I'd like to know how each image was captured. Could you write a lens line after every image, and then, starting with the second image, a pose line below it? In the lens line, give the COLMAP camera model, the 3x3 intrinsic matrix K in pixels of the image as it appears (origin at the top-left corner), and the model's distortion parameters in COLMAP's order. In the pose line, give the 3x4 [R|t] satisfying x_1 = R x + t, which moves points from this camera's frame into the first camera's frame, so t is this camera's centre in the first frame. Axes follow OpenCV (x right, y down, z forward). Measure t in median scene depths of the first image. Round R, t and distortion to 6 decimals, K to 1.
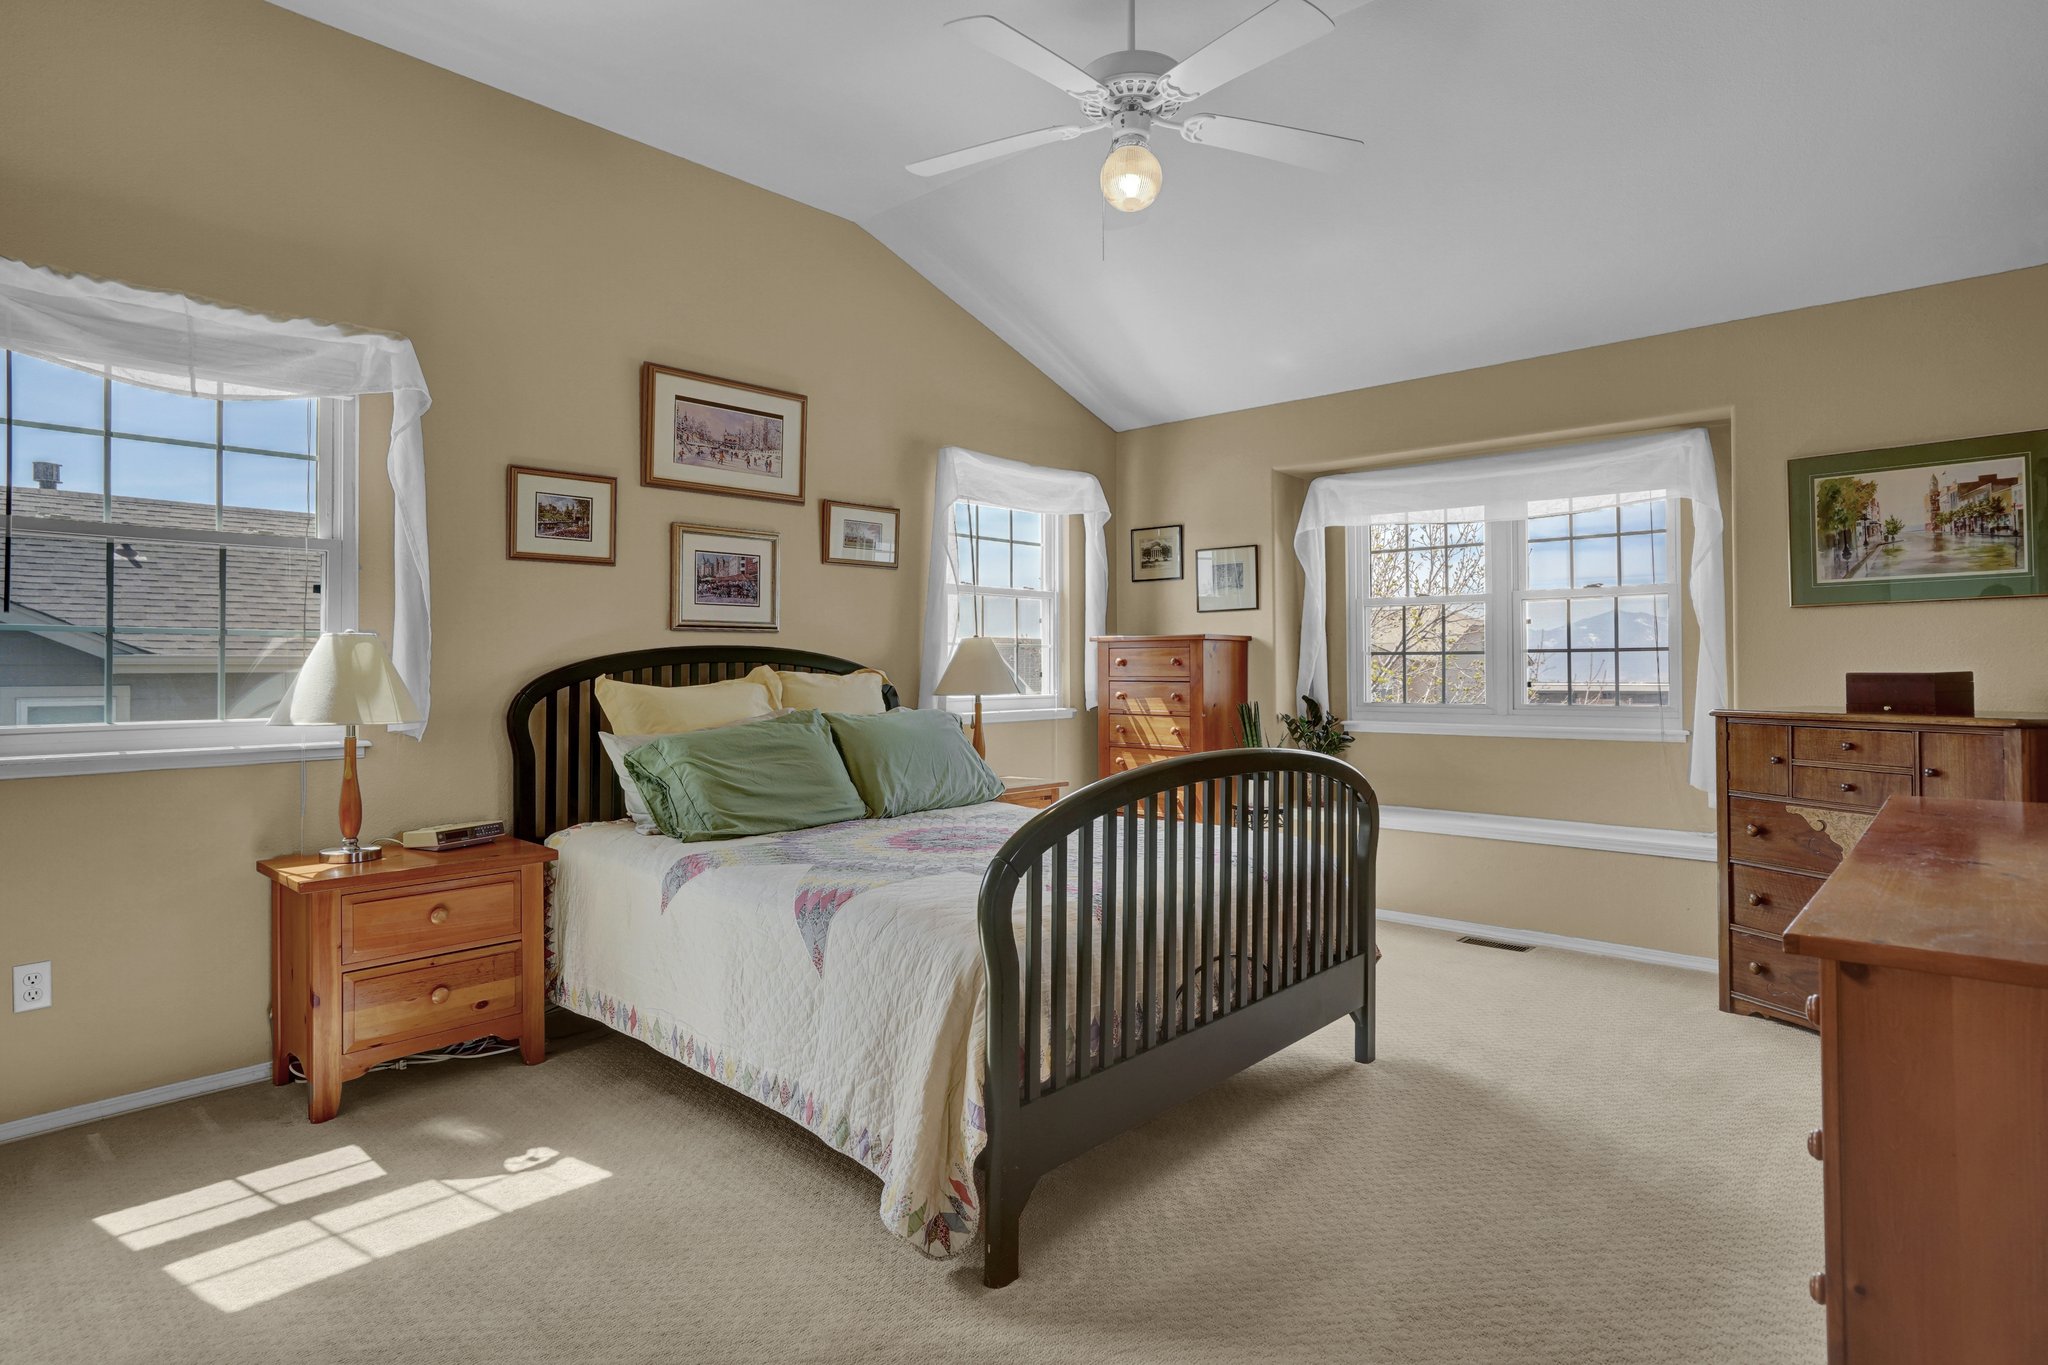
lens RADIAL K [[1088.2, 0, 1009.5], [0, 1088.2, 678.1], [0, 0, 1]] dist [-0.048403, 0.030403]
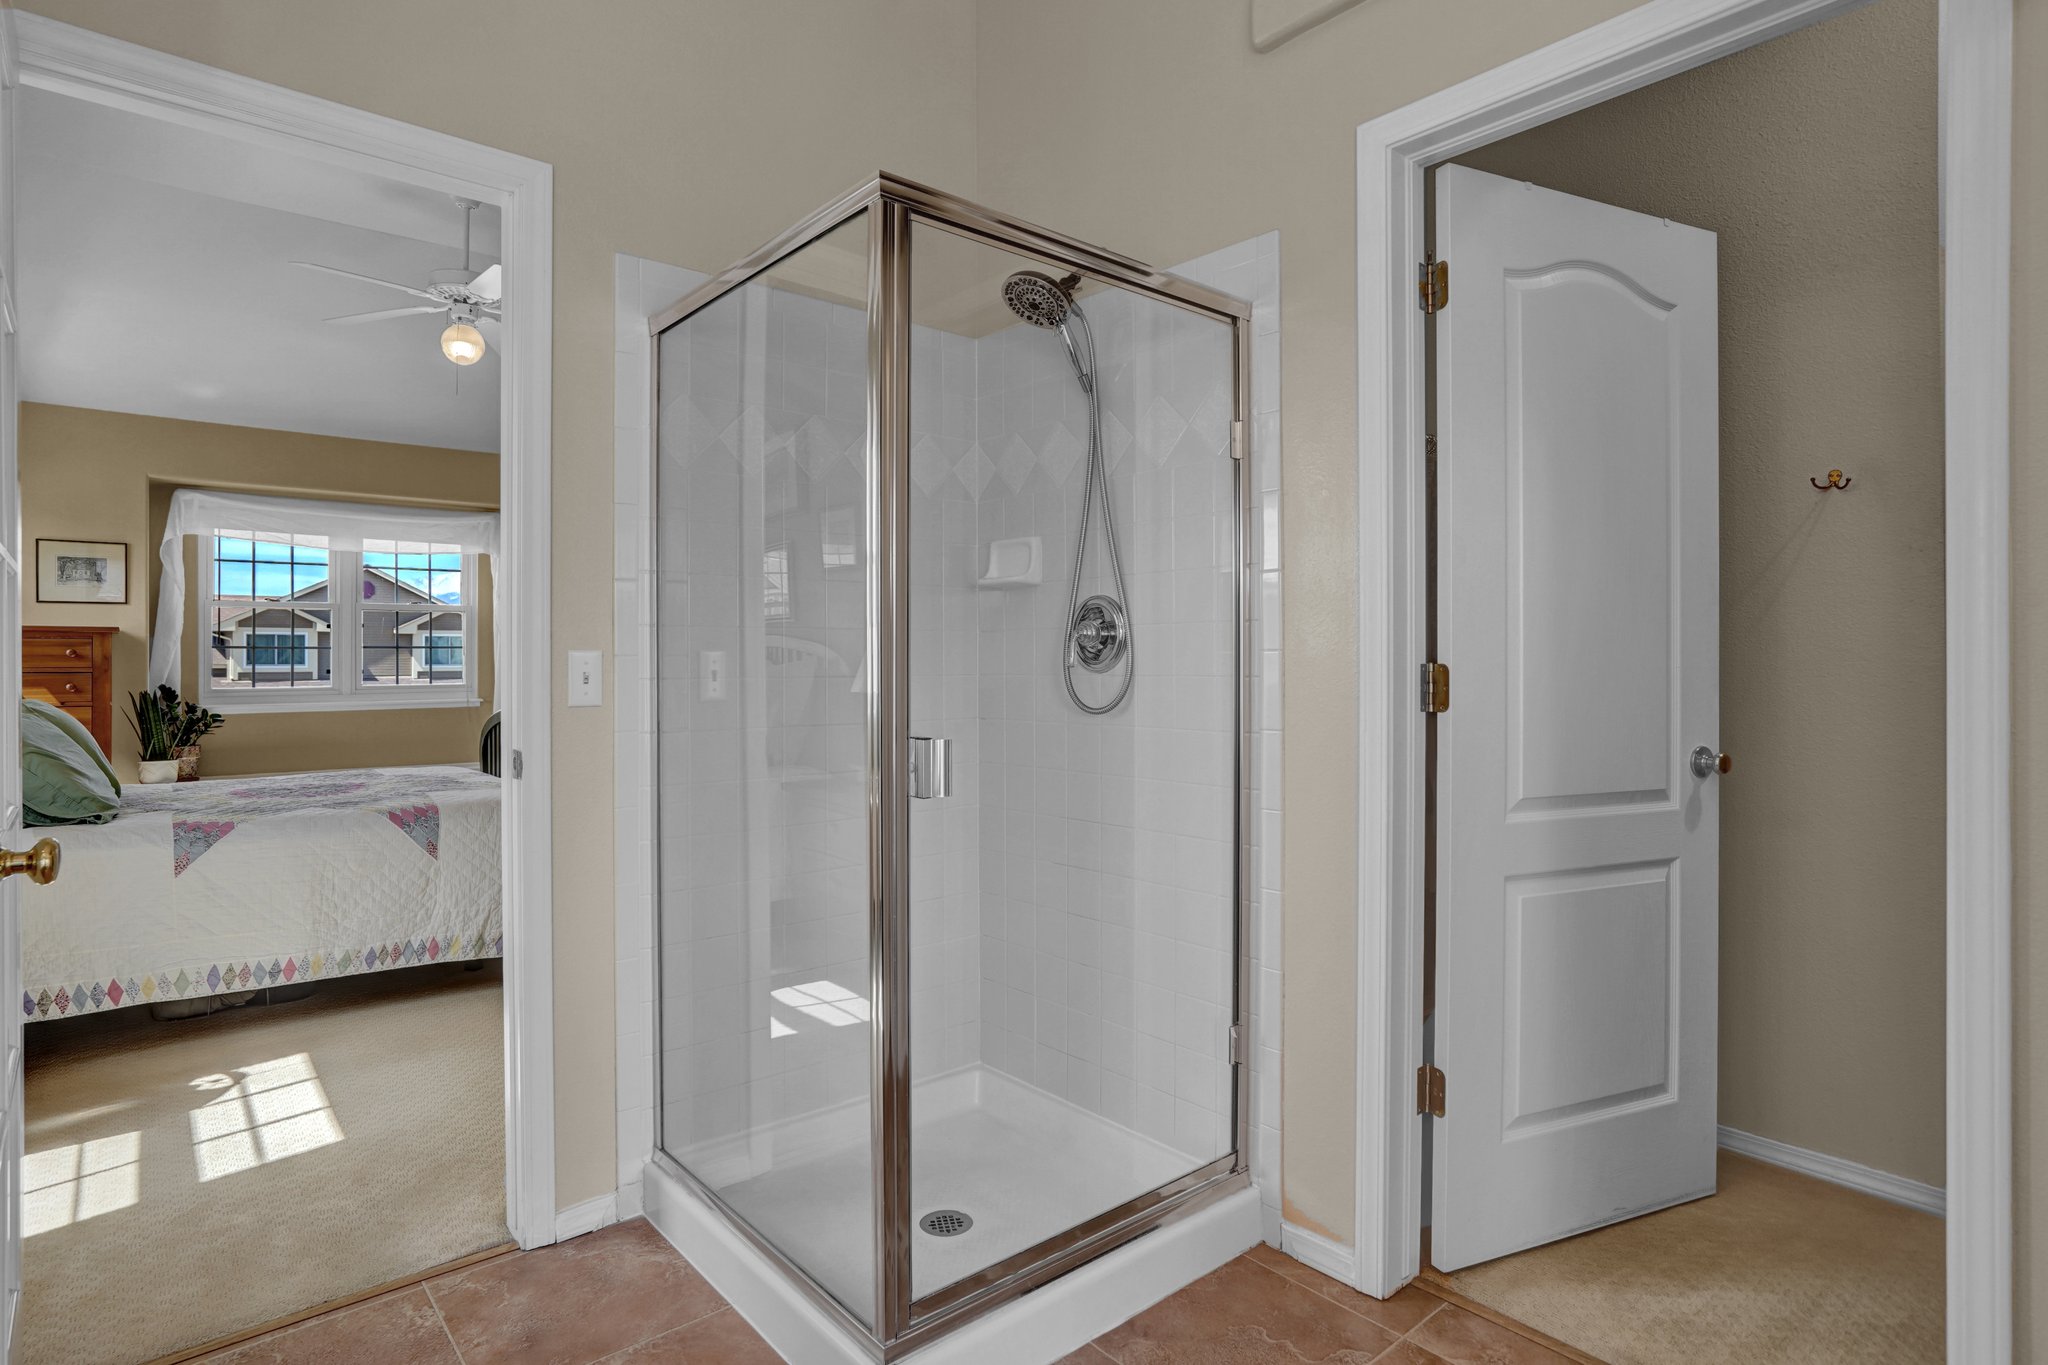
lens RADIAL K [[1088.2, 0, 1028.0], [0, 1088.2, 673.4], [0, 0, 1]] dist [-0.048403, 0.030403]
pose [[0.119889, -0.008576, 0.992750, -9.957594], [0.009215, 0.999929, 0.007525, 0.067613], [-0.992745, 0.008246, 0.119959, -0.046222]]
